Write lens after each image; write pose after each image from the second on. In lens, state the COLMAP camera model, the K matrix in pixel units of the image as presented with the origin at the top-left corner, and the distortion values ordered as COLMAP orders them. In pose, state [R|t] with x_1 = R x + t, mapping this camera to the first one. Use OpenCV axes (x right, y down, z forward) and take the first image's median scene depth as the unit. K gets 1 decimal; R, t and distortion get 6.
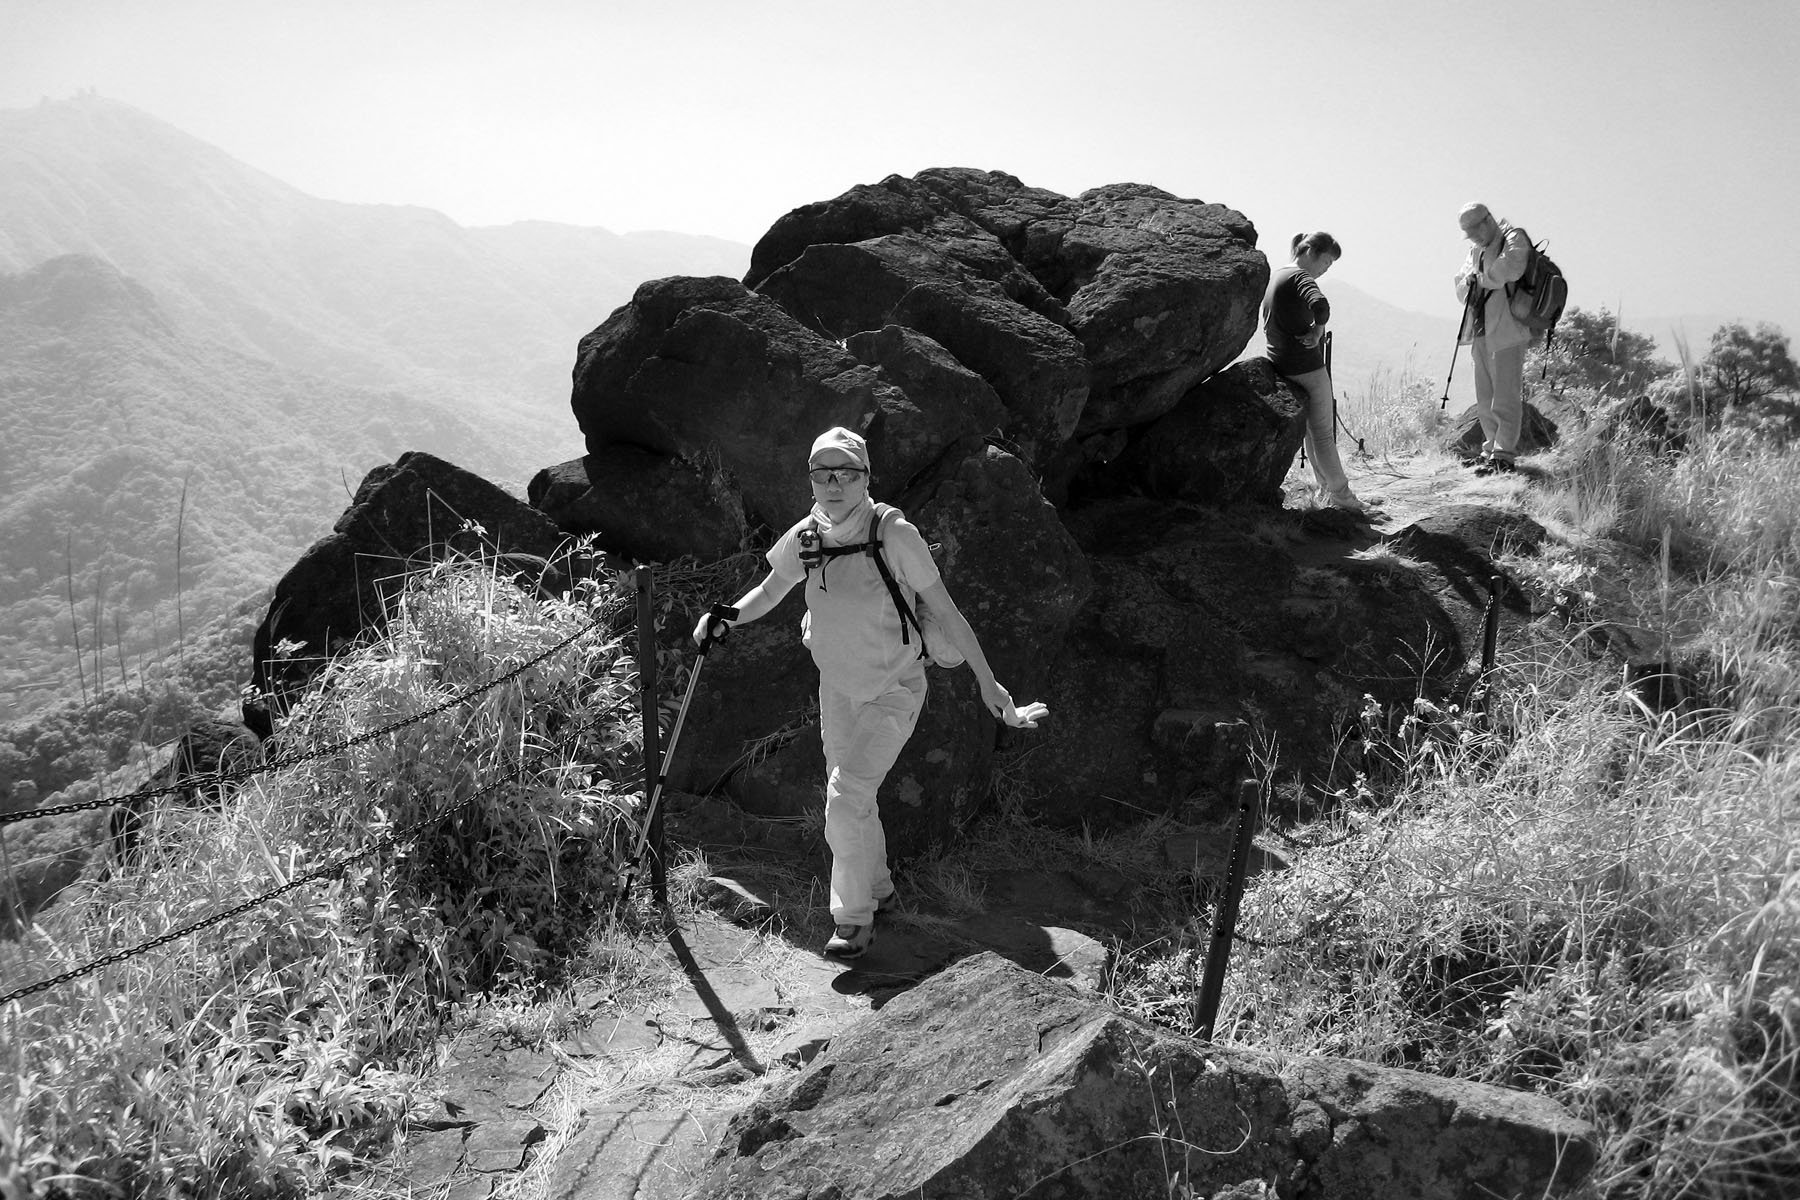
lens RADIAL K [[1419.7, 0, 893.1], [0, 1419.7, 652.1], [0, 0, 1]] dist [-0.149429, 0.072755]
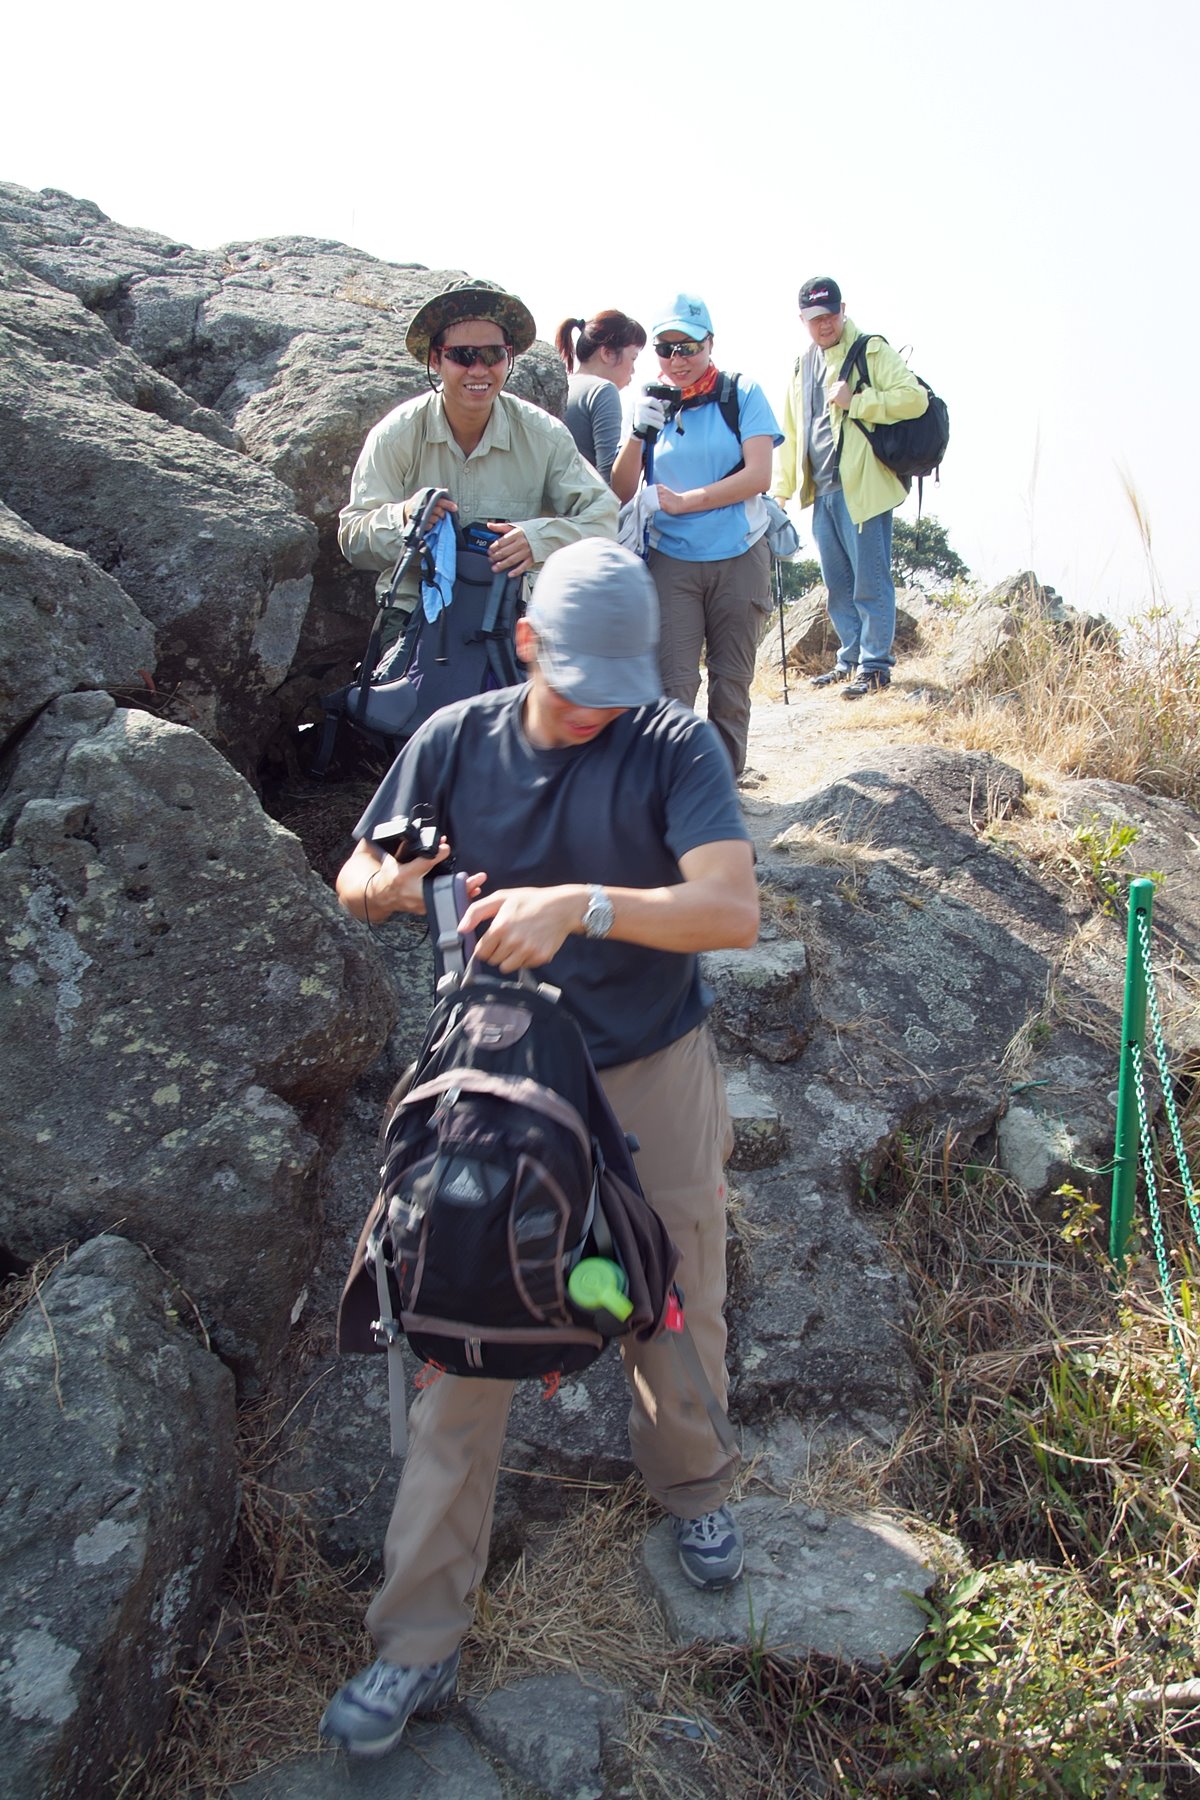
lens RADIAL K [[1621.7, 0, 600.0], [0, 1621.7, 900.0], [0, 0, 1]] dist [-0.081112, 0.164668]
pose [[0.921725, -0.111786, 0.371385, 0.010667], [0.119630, 0.992817, 0.001931, -0.066223], [-0.368933, 0.042649, 0.928477, 0.450712]]
